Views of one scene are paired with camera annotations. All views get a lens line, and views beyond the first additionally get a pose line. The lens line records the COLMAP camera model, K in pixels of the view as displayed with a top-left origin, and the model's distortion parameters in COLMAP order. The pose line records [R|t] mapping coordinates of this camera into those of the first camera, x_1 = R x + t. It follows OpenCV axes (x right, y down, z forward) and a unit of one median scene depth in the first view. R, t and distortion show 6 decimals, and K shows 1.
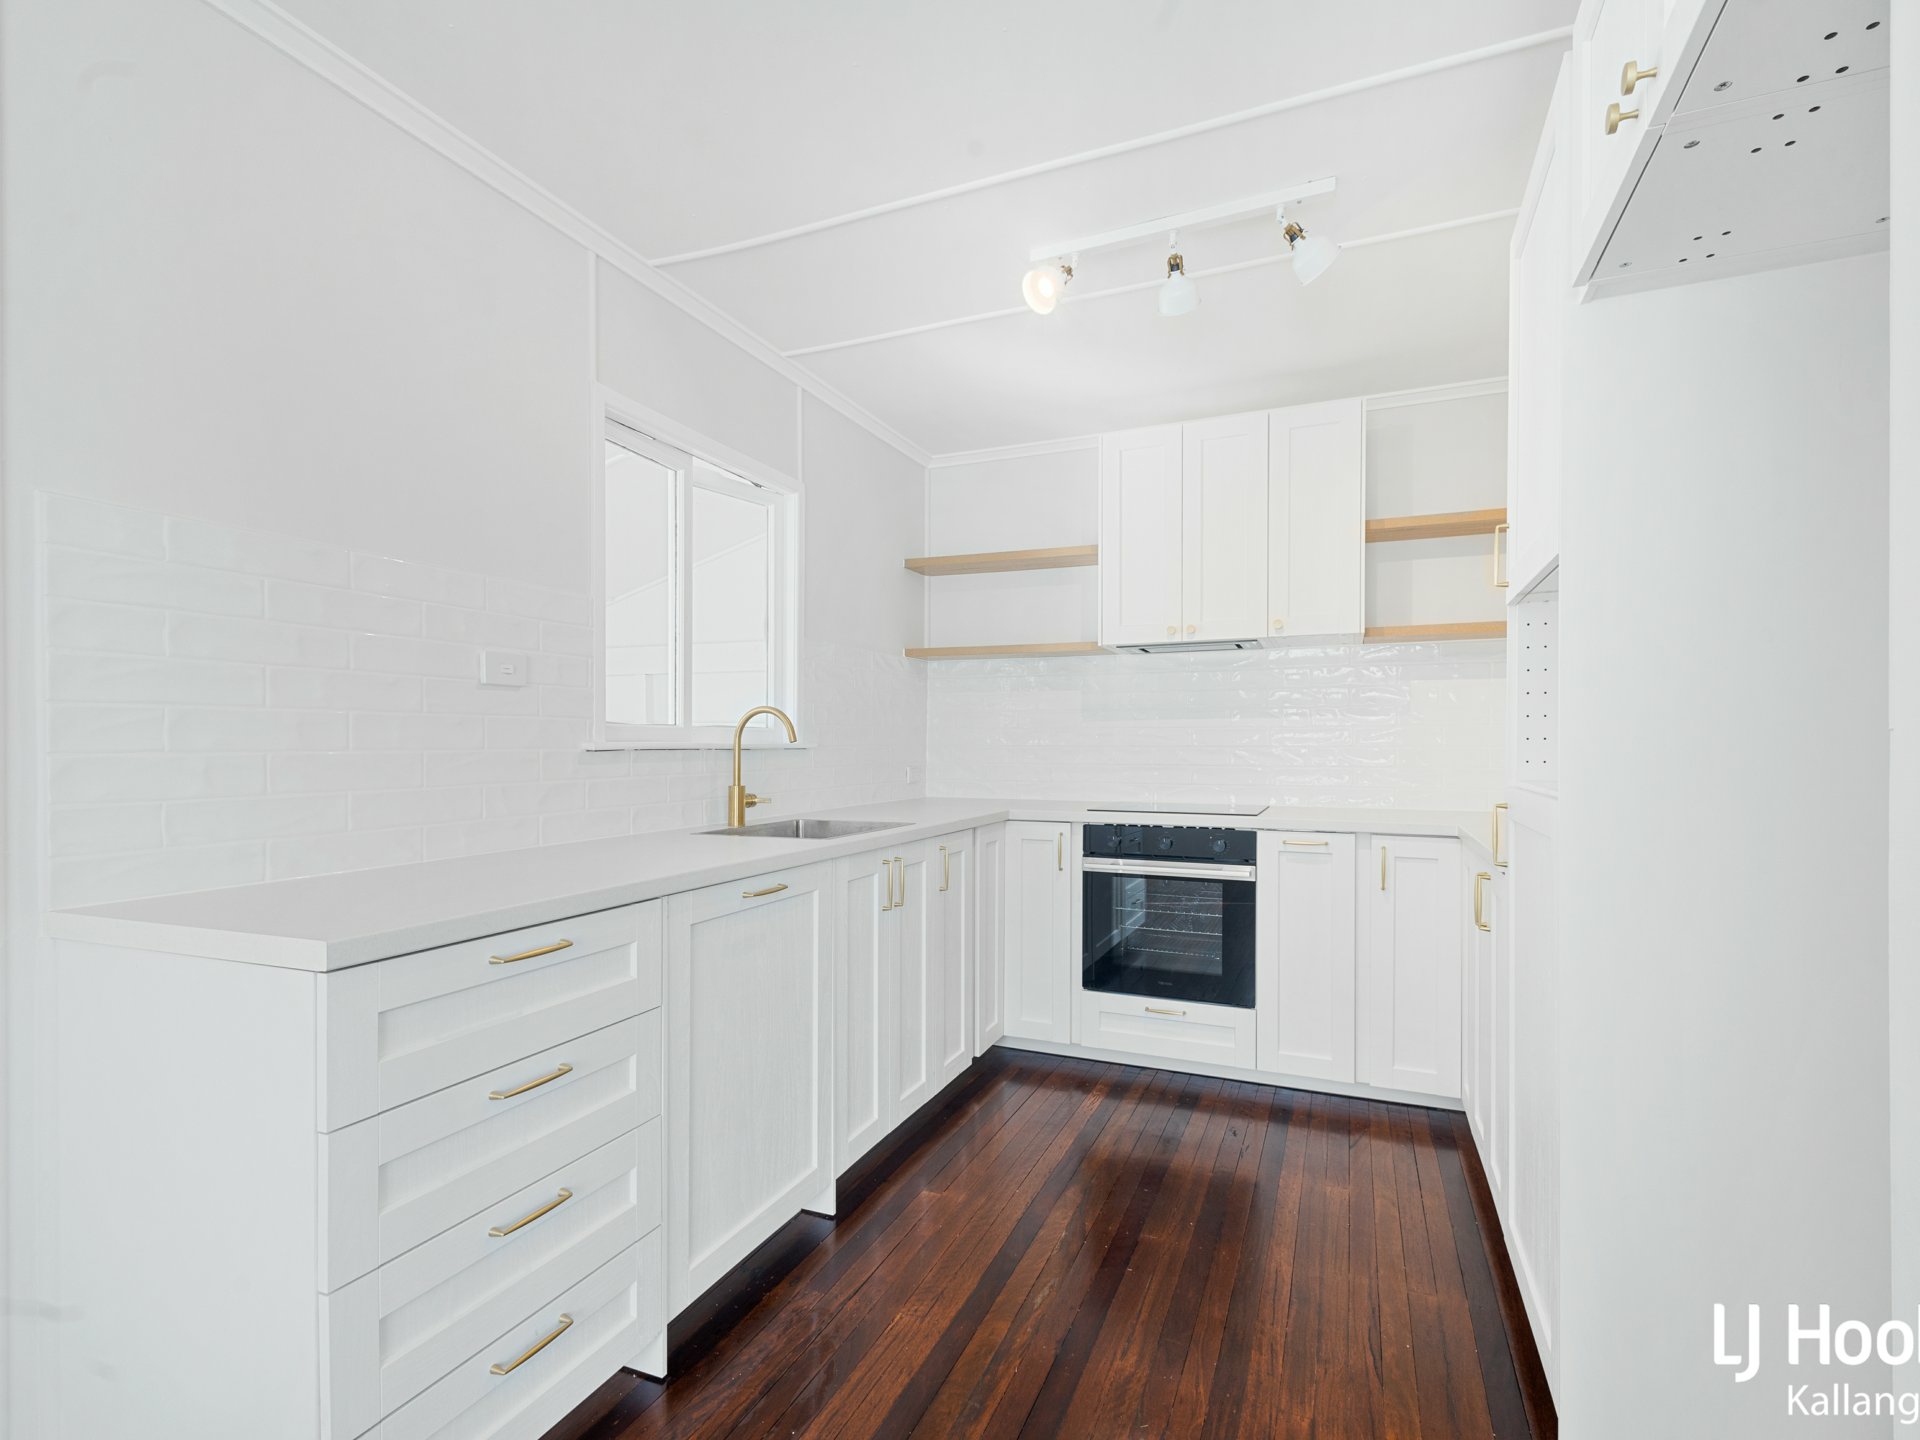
lens RADIAL K [[924.0, 0, 955.4], [0, 924.0, 725.6], [0, 0, 1]] dist [0.026848, 0.001031]
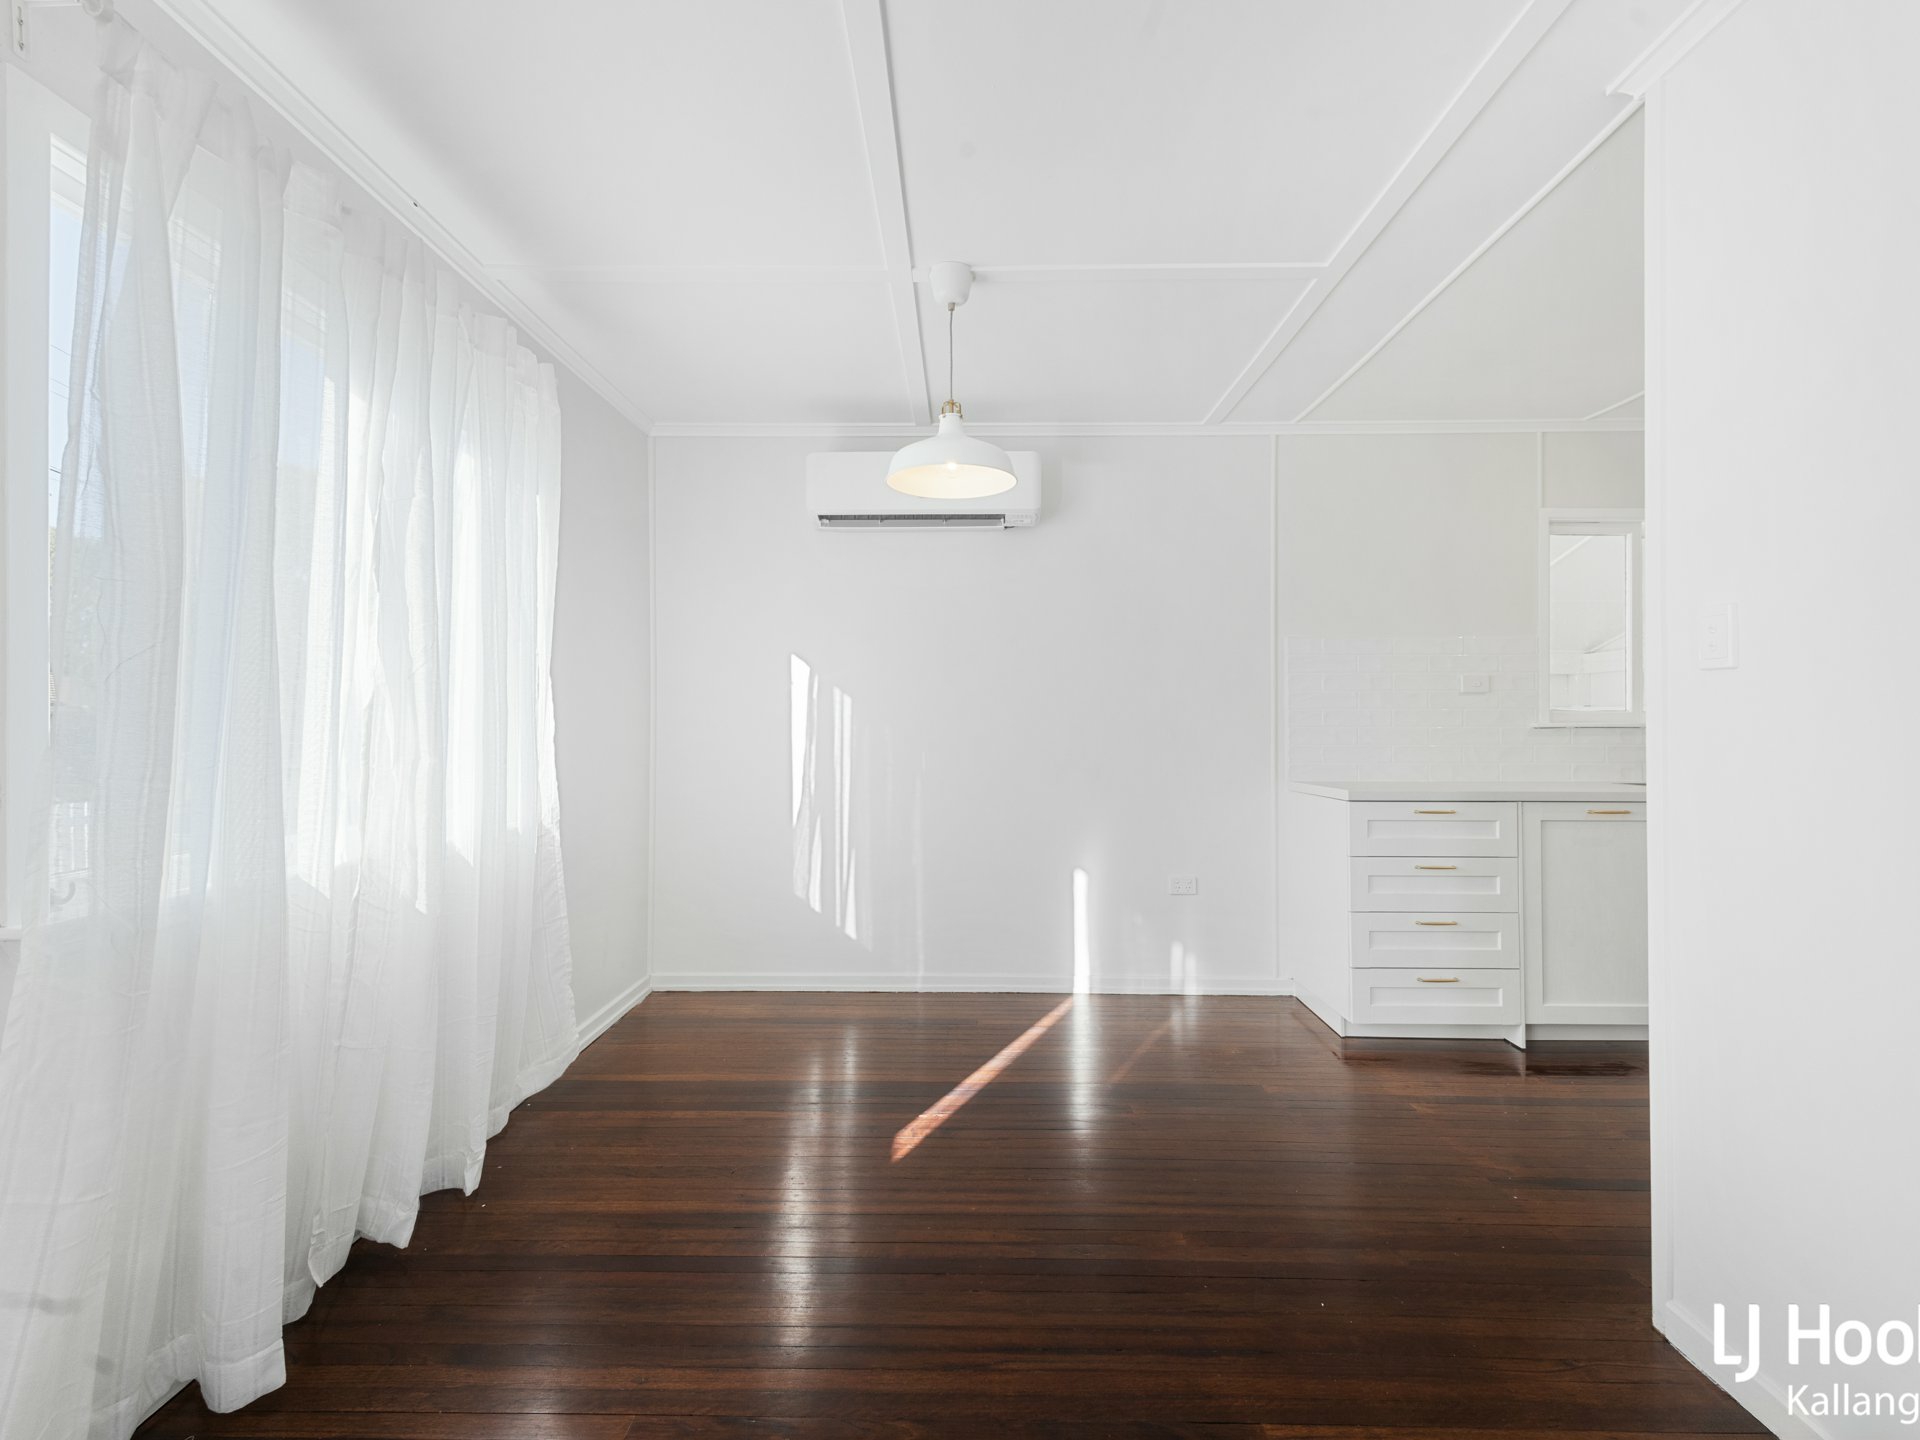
lens RADIAL K [[924.0, 0, 955.4], [0, 924.0, 725.6], [0, 0, 1]] dist [0.026848, 0.001031]
pose [[0.368732, 0.003856, -0.929528, 1.035281], [0.011107, 0.999902, 0.008554, -0.005003], [0.929469, -0.013478, 0.368653, -0.790718]]
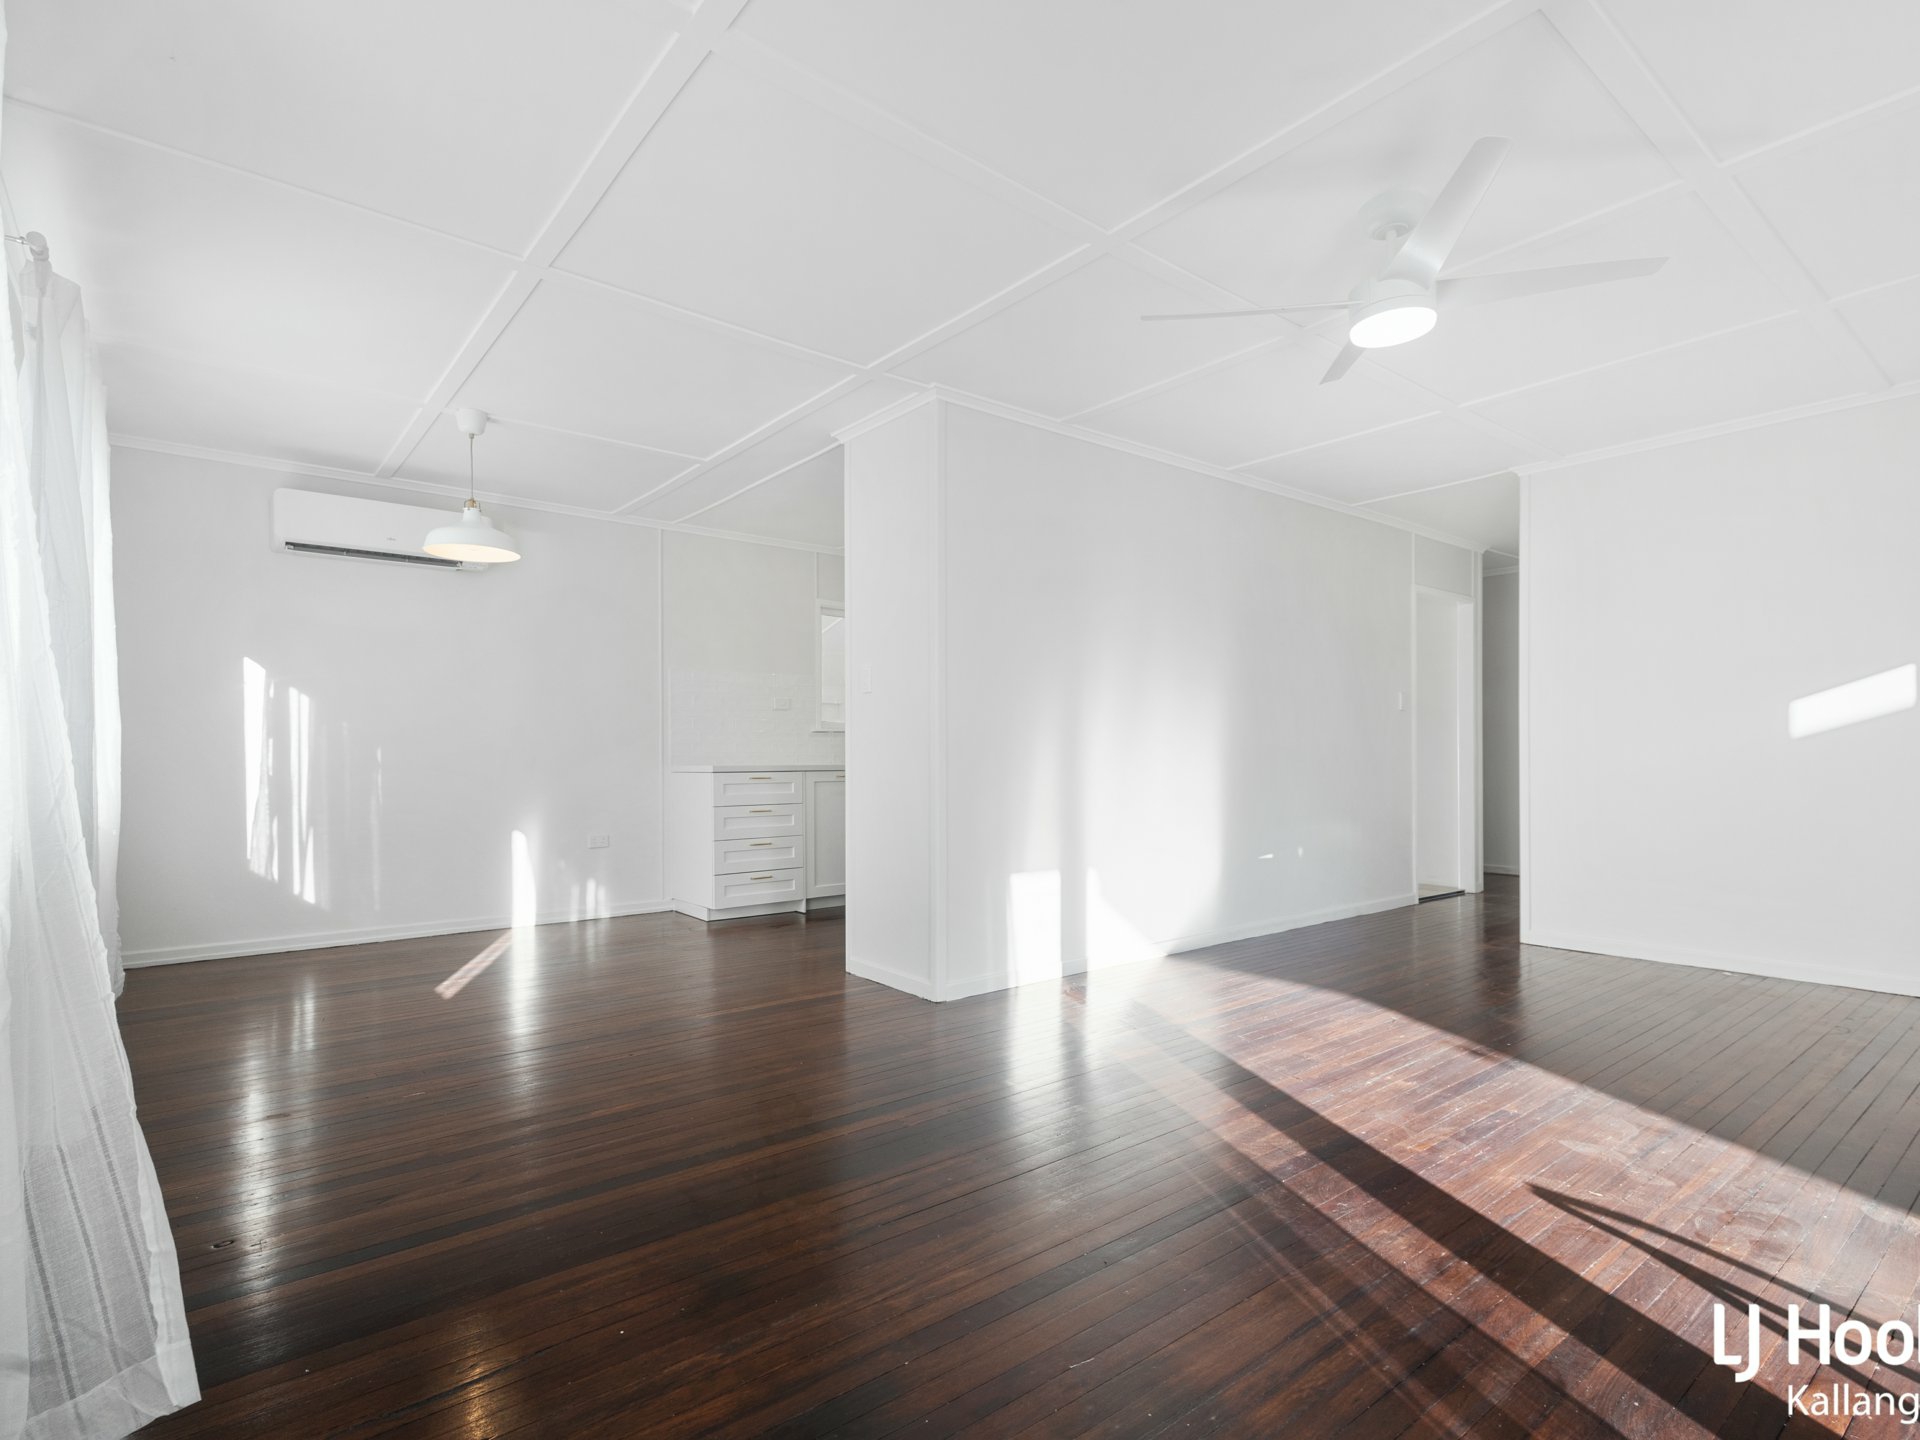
lens RADIAL K [[924.0, 0, 955.4], [0, 924.0, 725.6], [0, 0, 1]] dist [0.026848, 0.001031]
pose [[0.878567, -0.012911, -0.477445, 1.730545], [0.006199, 0.999859, -0.015633, 0.074744], [0.477579, 0.010775, 0.878523, -1.647987]]
